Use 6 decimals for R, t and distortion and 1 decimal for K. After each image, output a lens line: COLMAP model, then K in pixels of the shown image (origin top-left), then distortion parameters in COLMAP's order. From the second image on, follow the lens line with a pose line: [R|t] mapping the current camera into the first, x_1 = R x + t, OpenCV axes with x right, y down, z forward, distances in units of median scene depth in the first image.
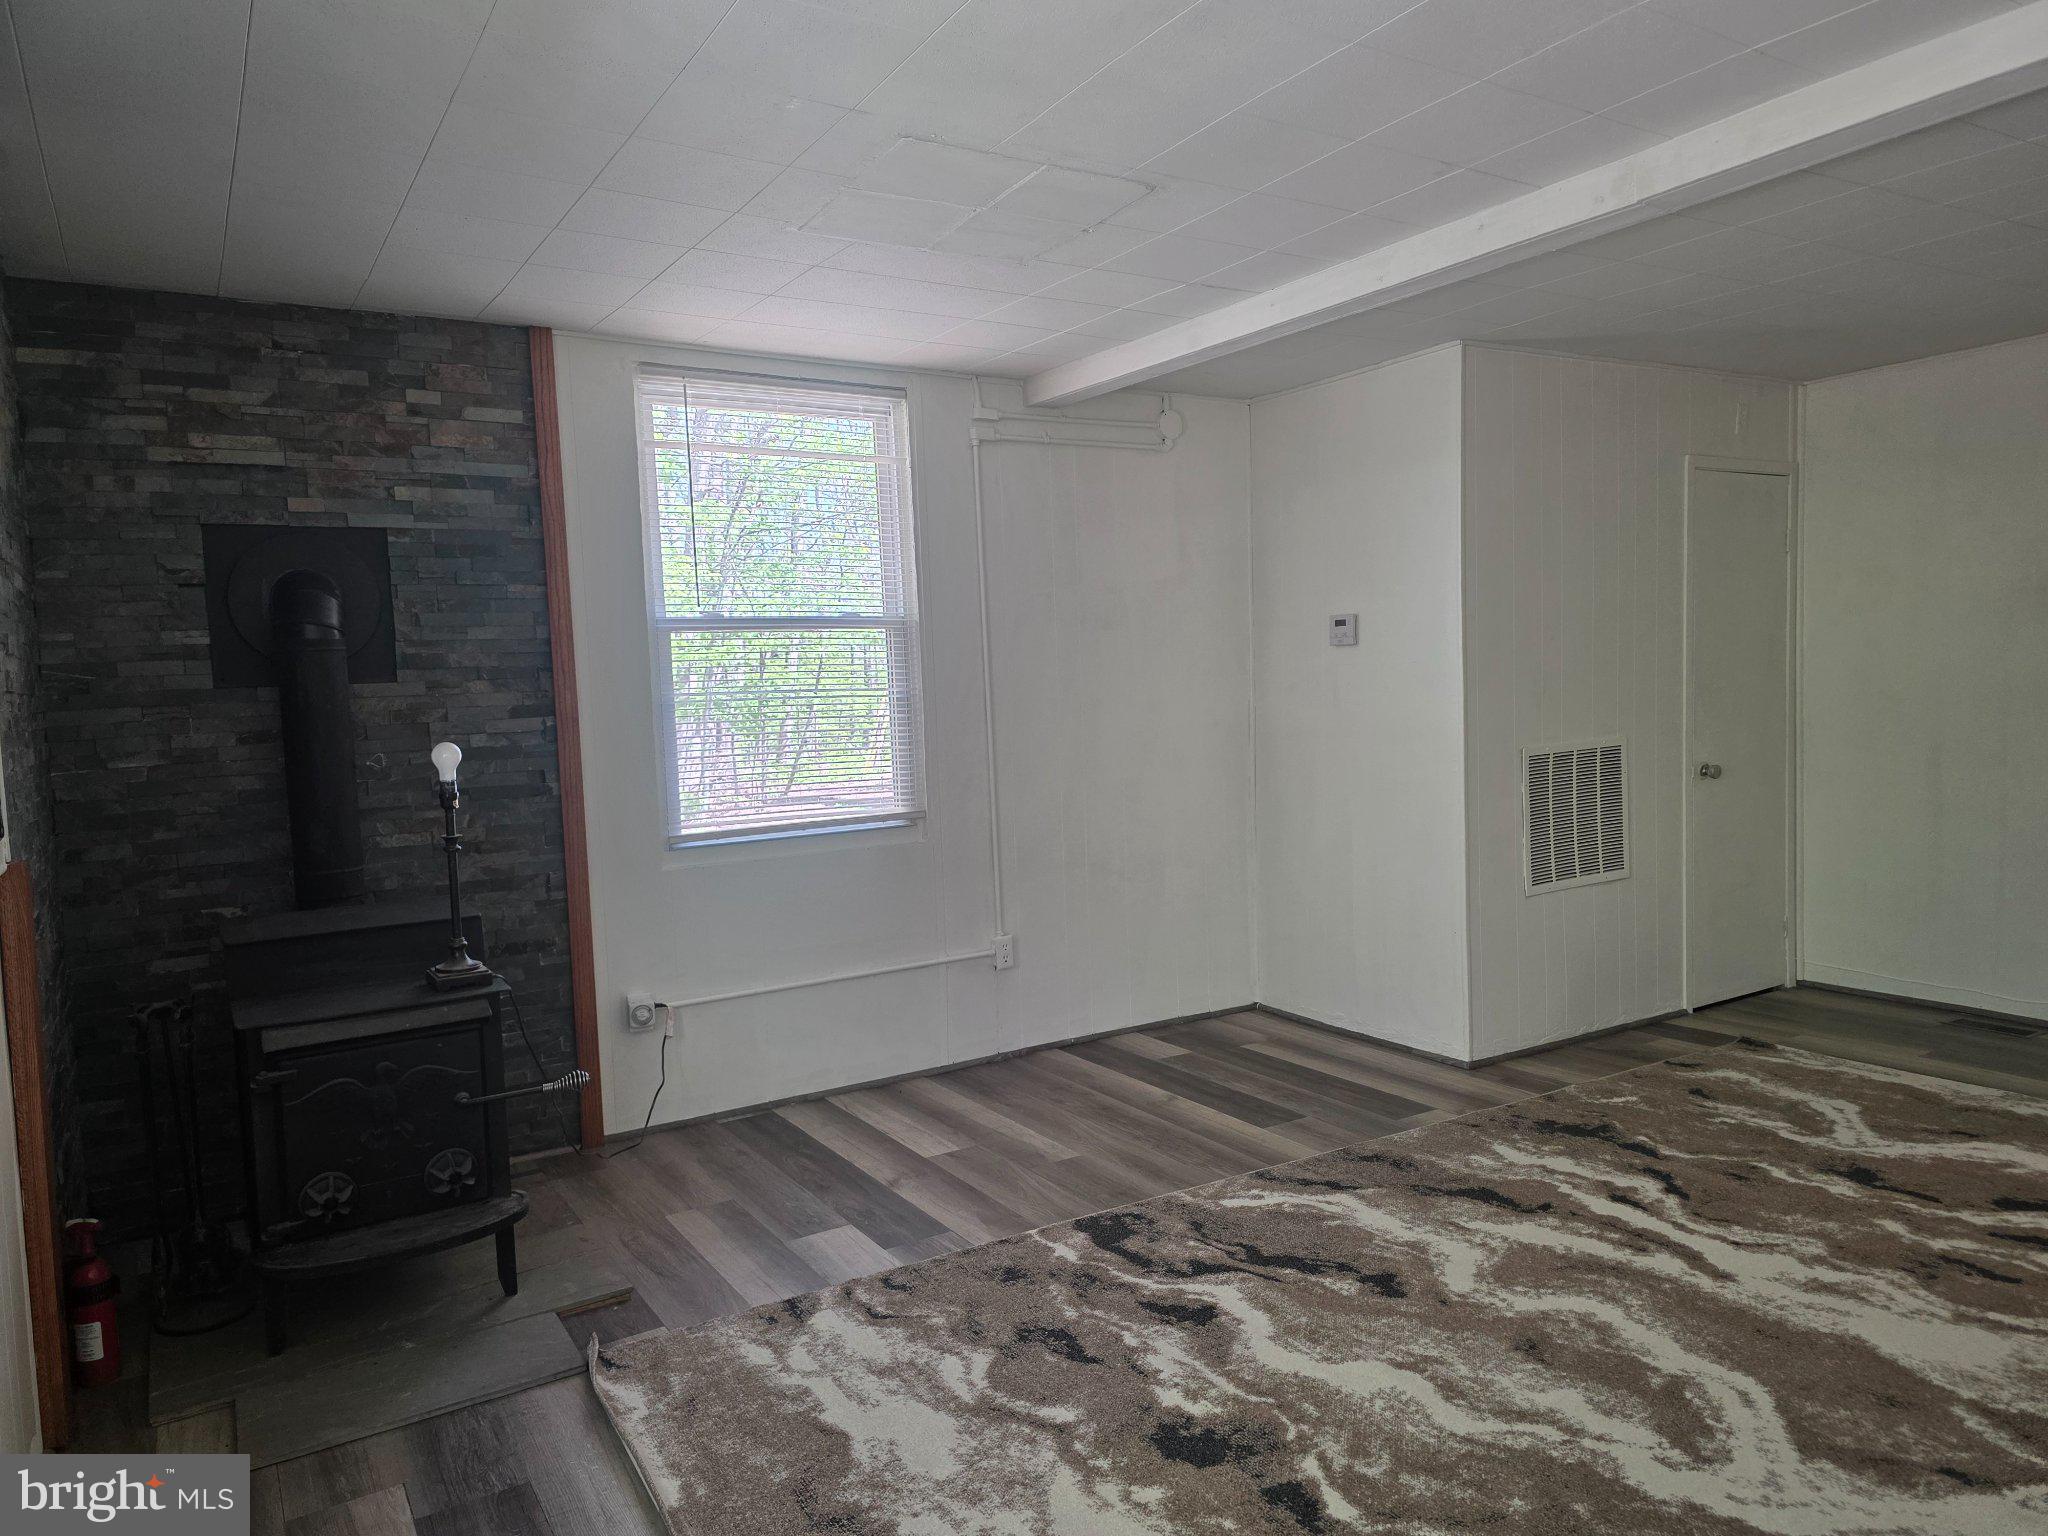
lens RADIAL K [[1403.4, 0, 1046.6], [0, 1403.4, 758.4], [0, 0, 1]] dist [0.046512, -0.029106]
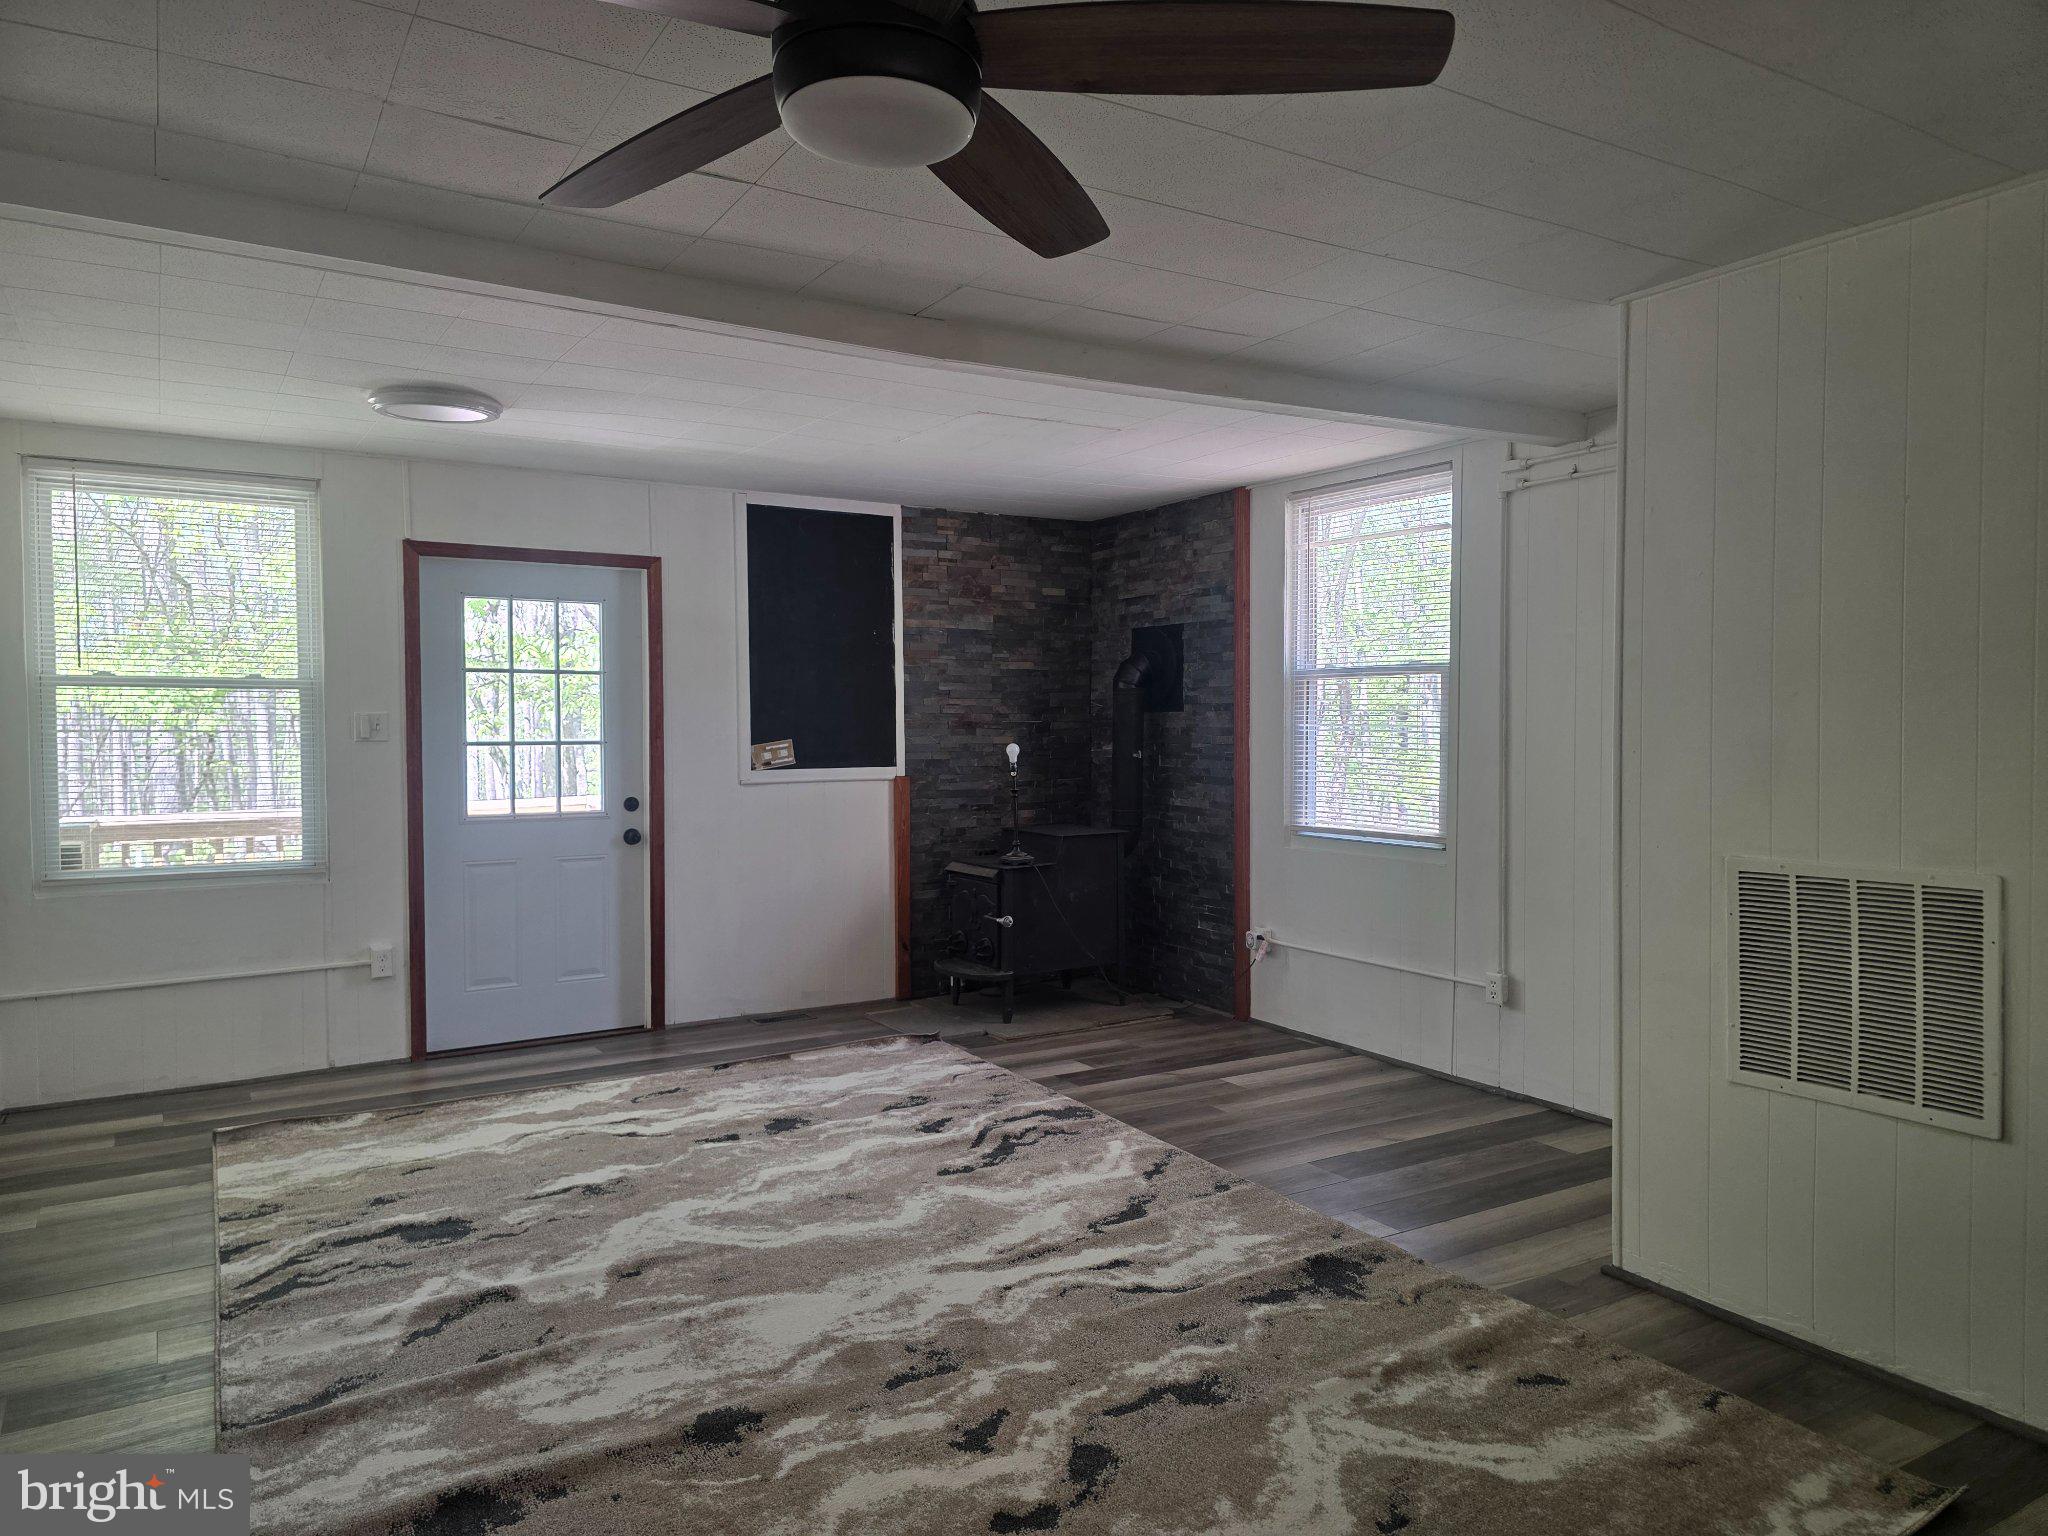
lens RADIAL K [[1403.4, 0, 1056.3], [0, 1403.4, 752.1], [0, 0, 1]] dist [0.046512, -0.029106]
pose [[-0.003653, 0.059145, -0.998243, 1.361088], [-0.060005, 0.996438, 0.059258, -0.104680], [0.998191, 0.060116, -0.000091, 0.919954]]
